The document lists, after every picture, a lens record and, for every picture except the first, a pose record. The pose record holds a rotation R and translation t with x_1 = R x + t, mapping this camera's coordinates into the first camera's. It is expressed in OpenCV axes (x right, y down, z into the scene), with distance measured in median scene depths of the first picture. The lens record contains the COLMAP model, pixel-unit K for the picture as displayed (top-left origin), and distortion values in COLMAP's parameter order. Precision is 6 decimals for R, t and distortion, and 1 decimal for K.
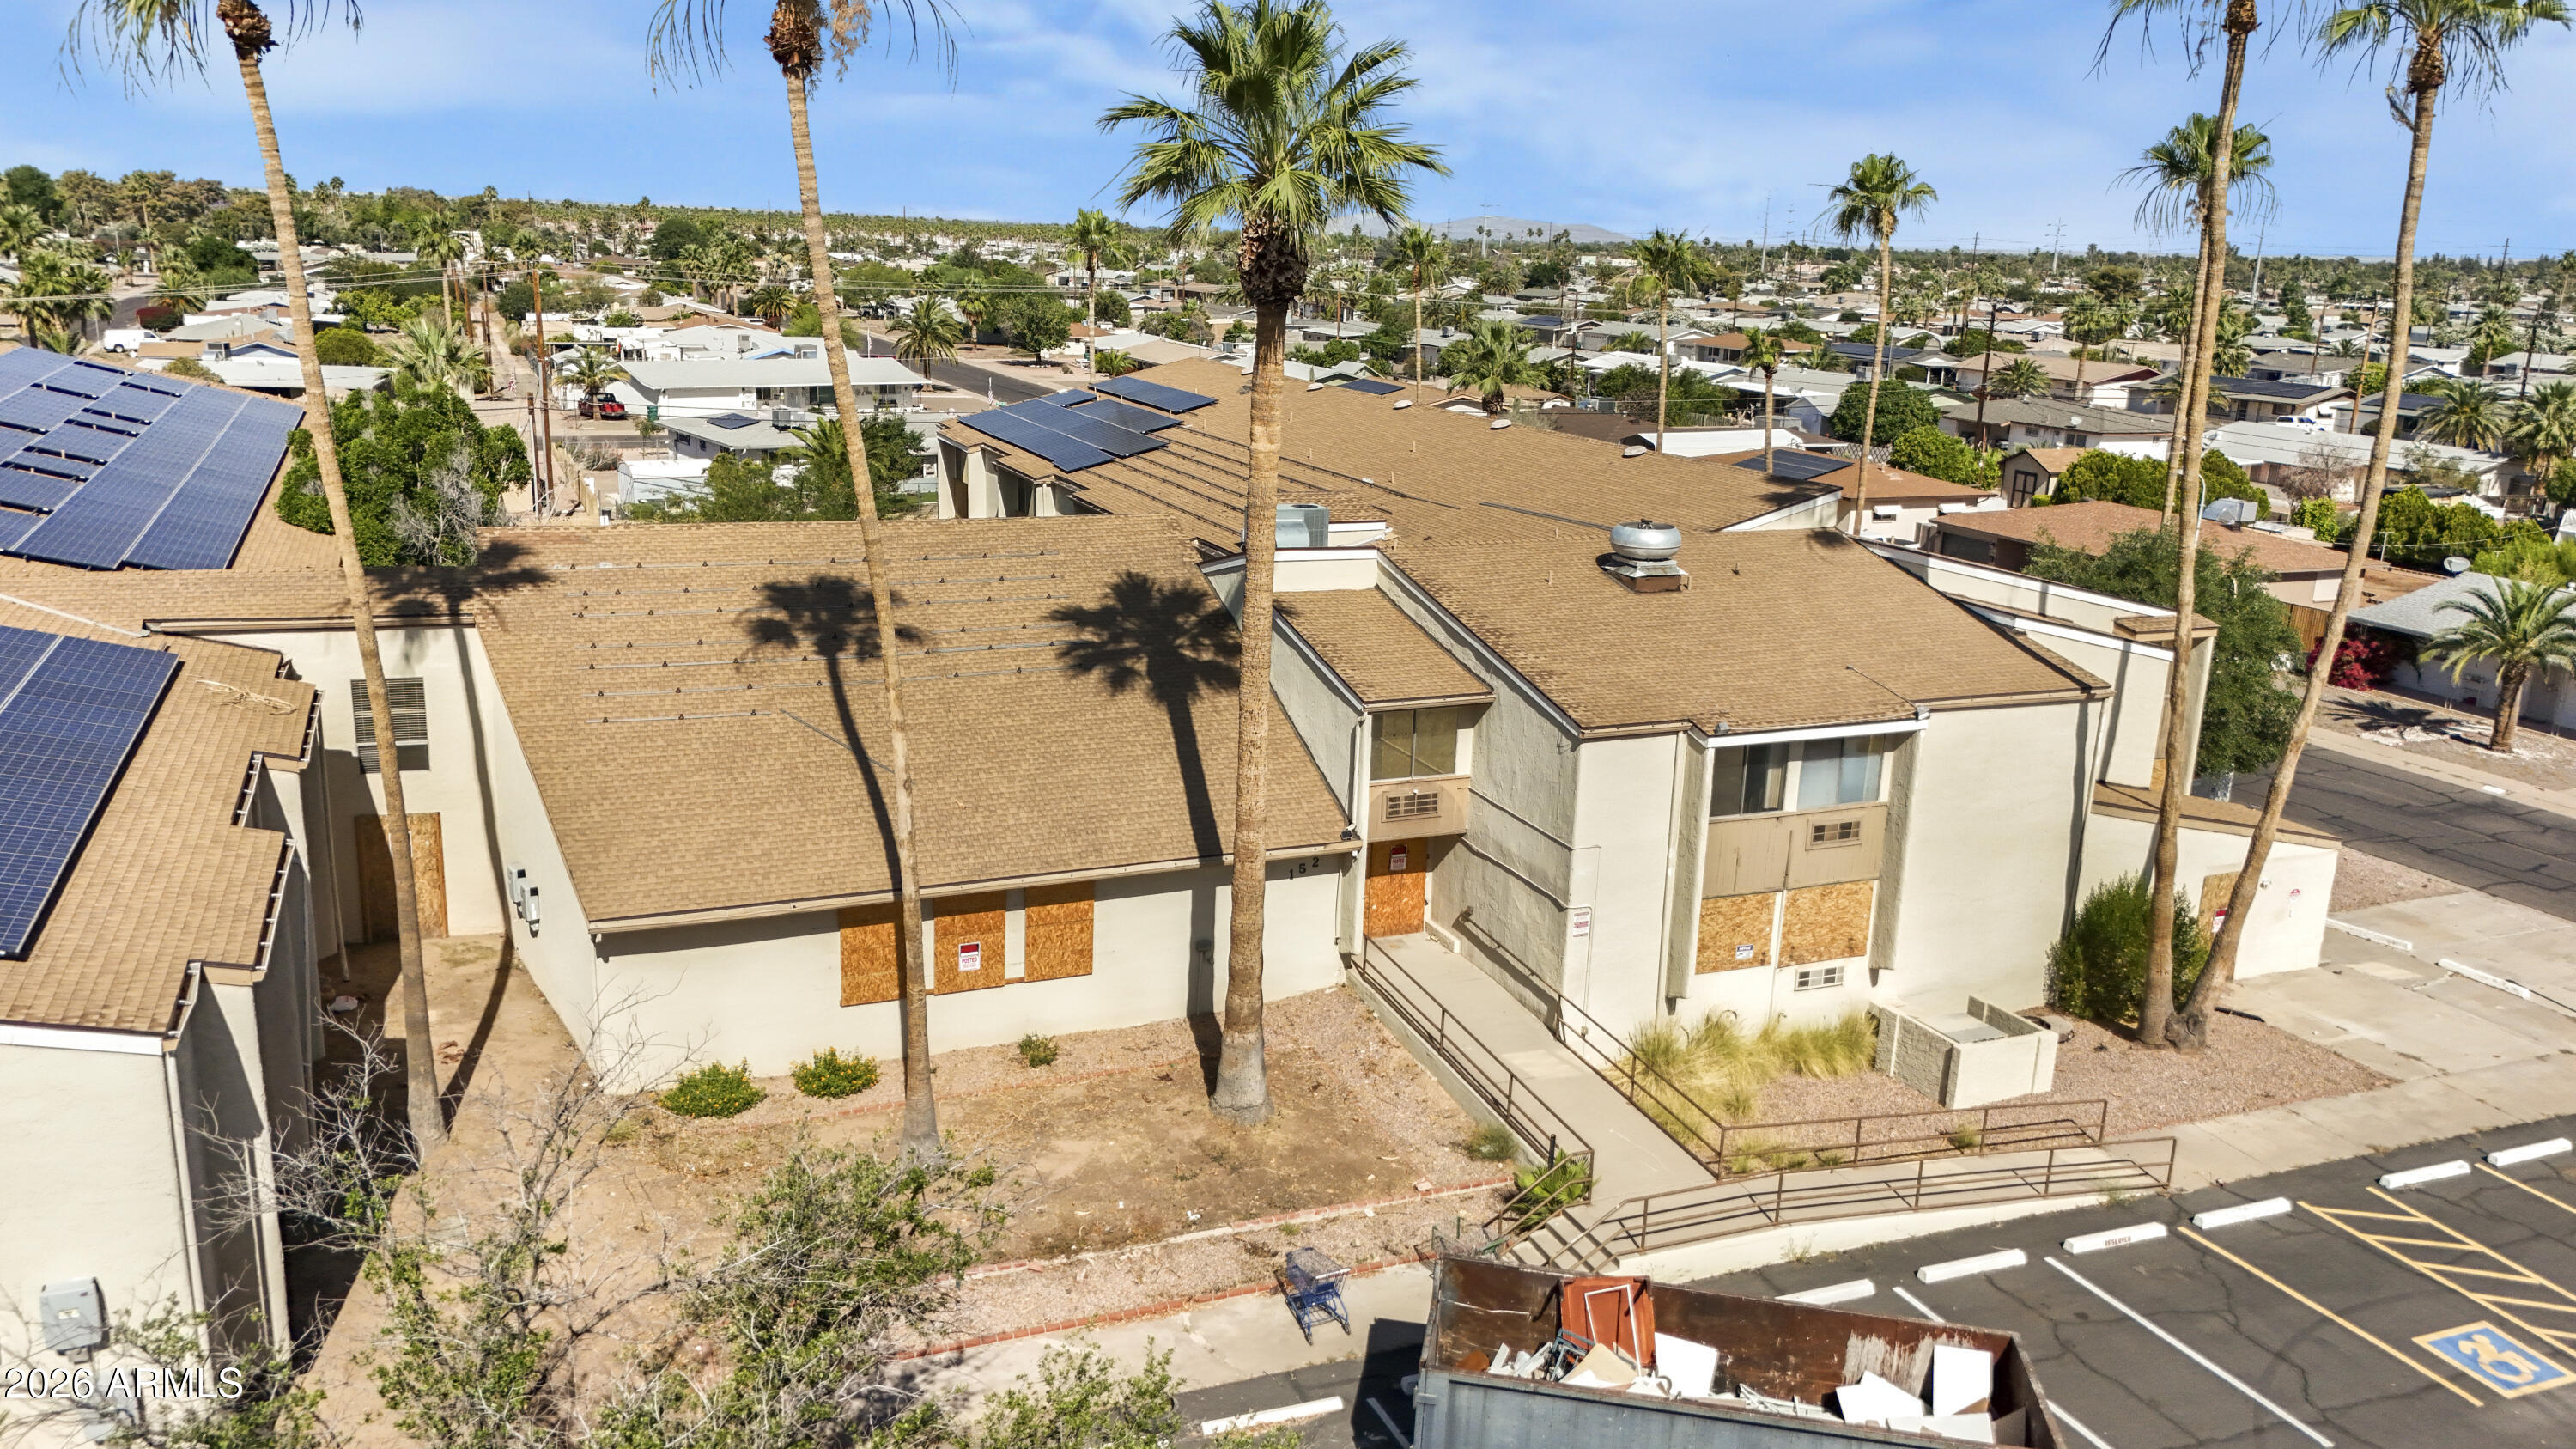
lens RADIAL K [[1888.7, 0, 1288.0], [0, 1888.7, 724.5], [0, 0, 1]] dist [0.092944, -0.097516]
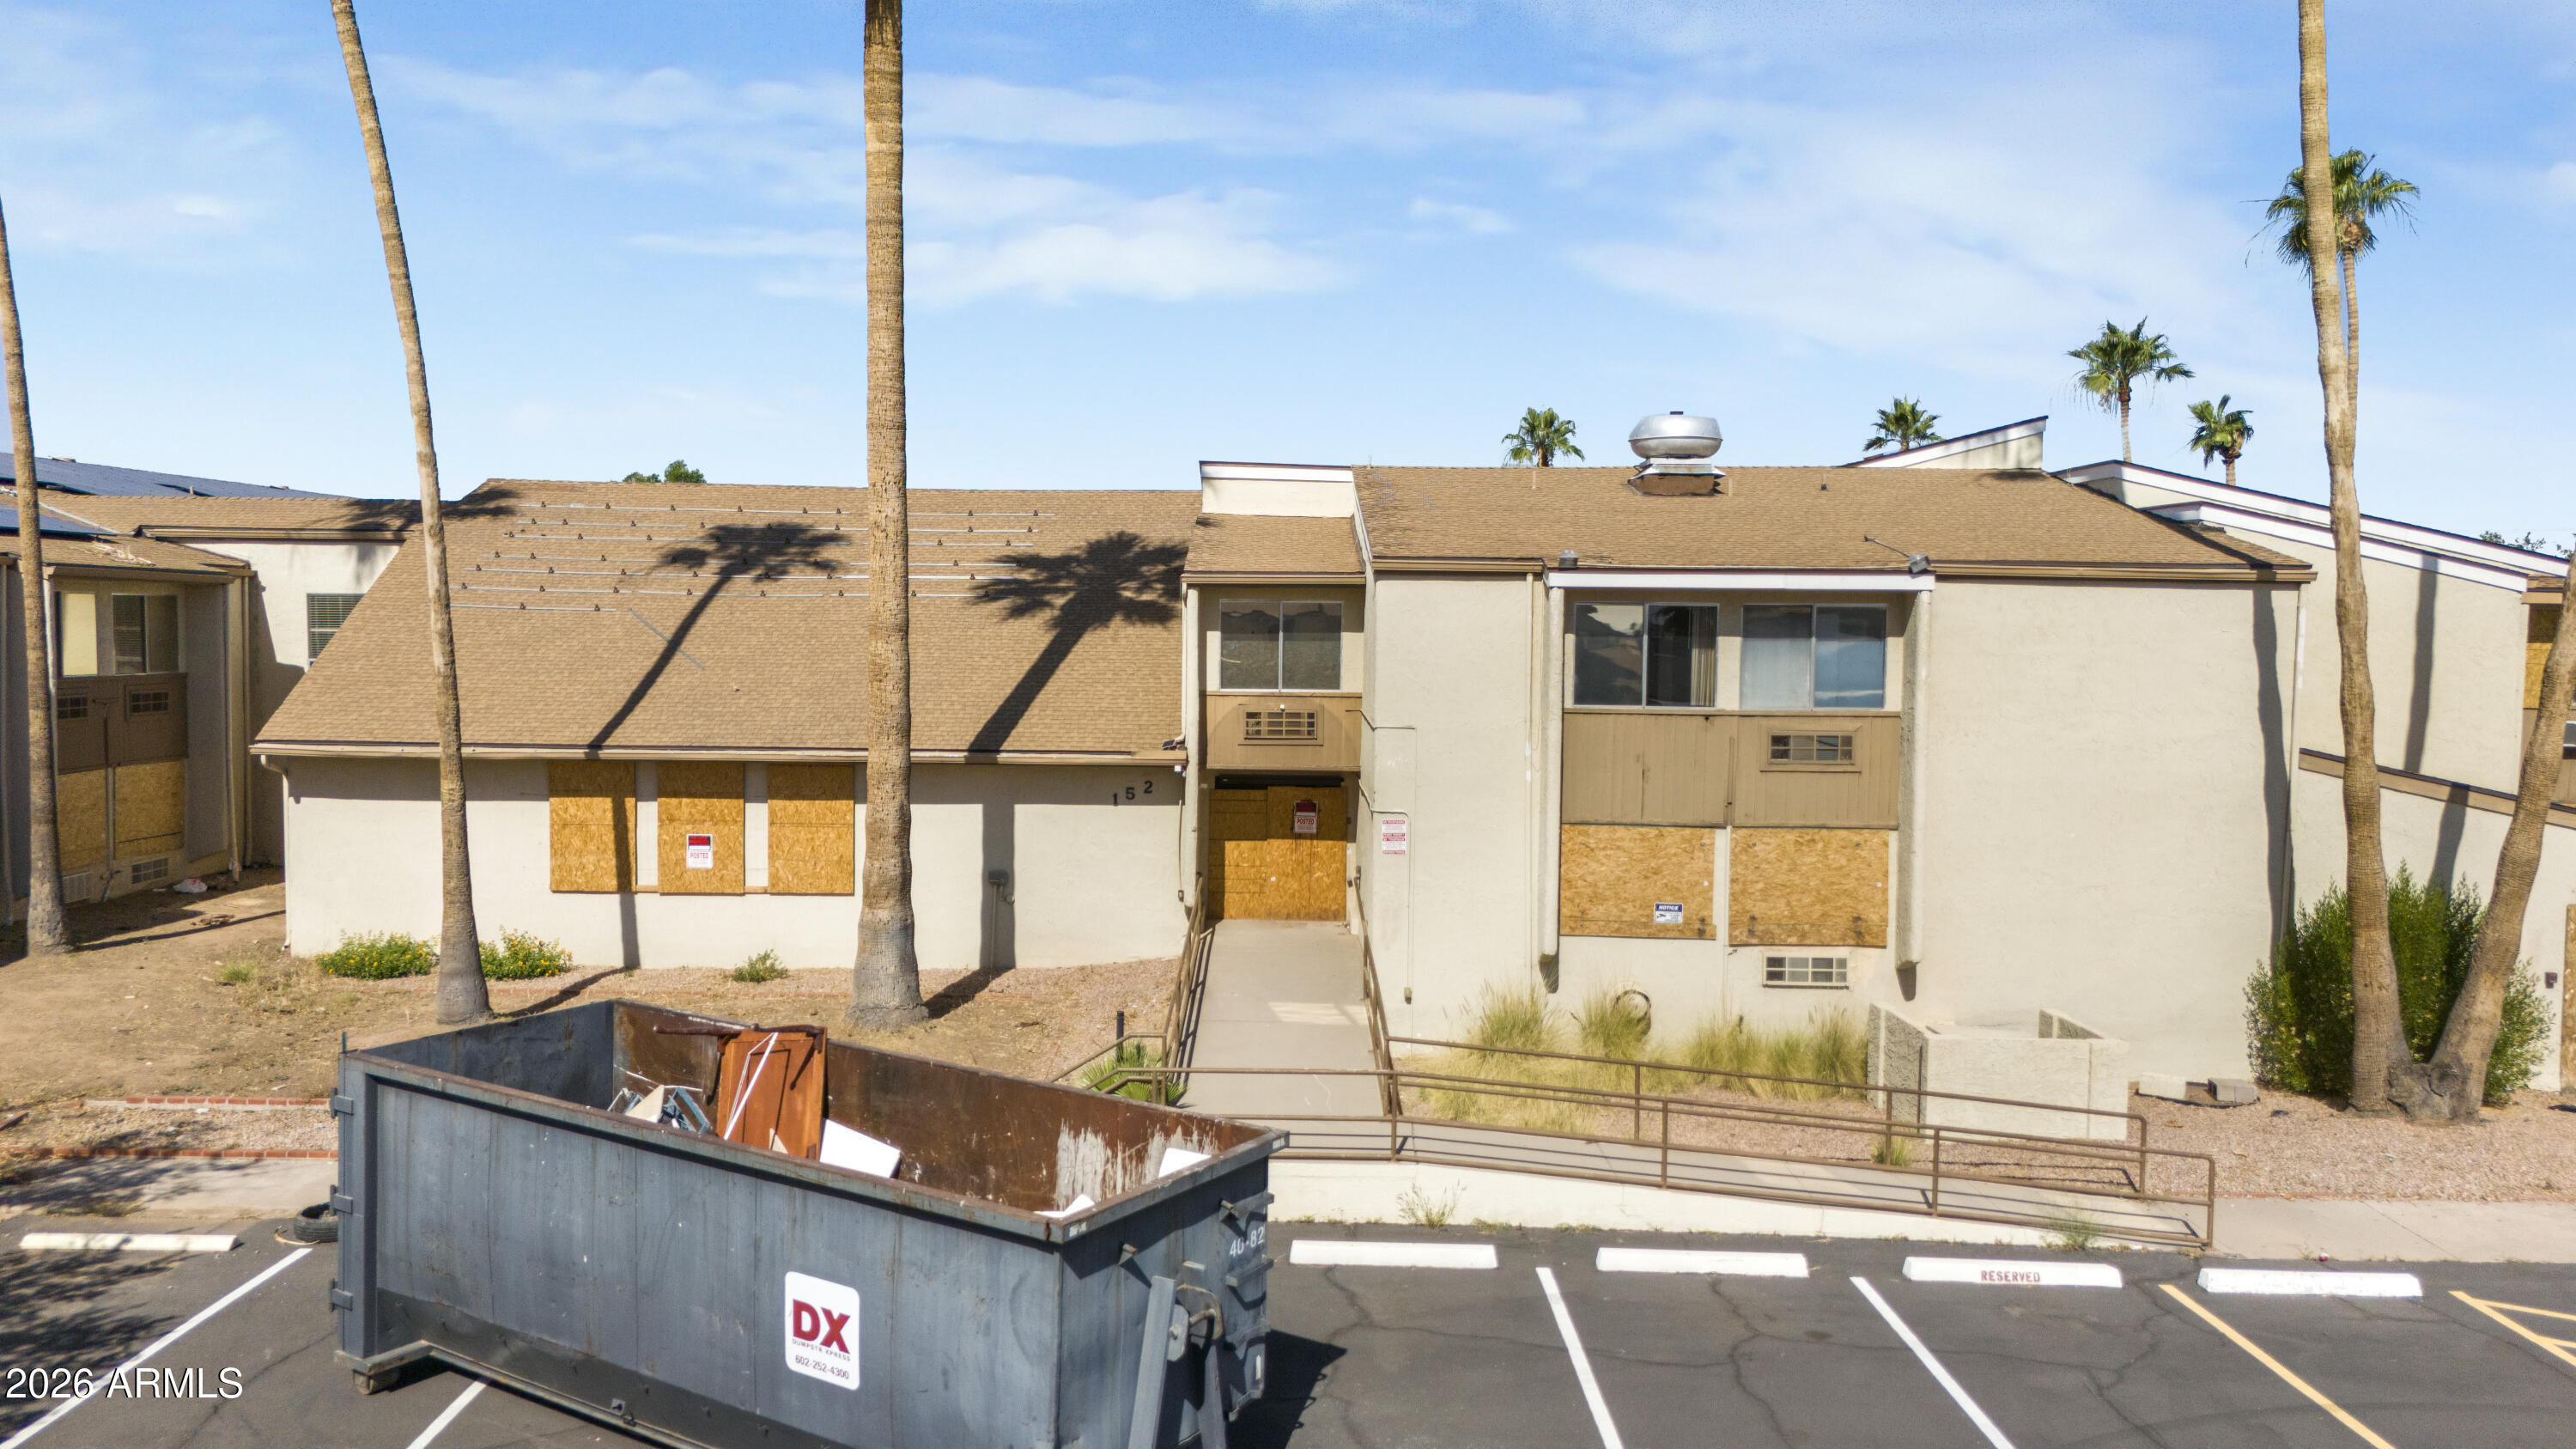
lens RADIAL K [[1888.7, 0, 1288.0], [0, 1888.7, 724.5], [0, 0, 1]] dist [0.092944, -0.097516]
pose [[0.919172, -0.002371, -0.393849, 0.377716], [-0.079521, 0.978270, -0.191477, 0.191909], [0.385744, 0.207320, 0.899010, 0.293239]]
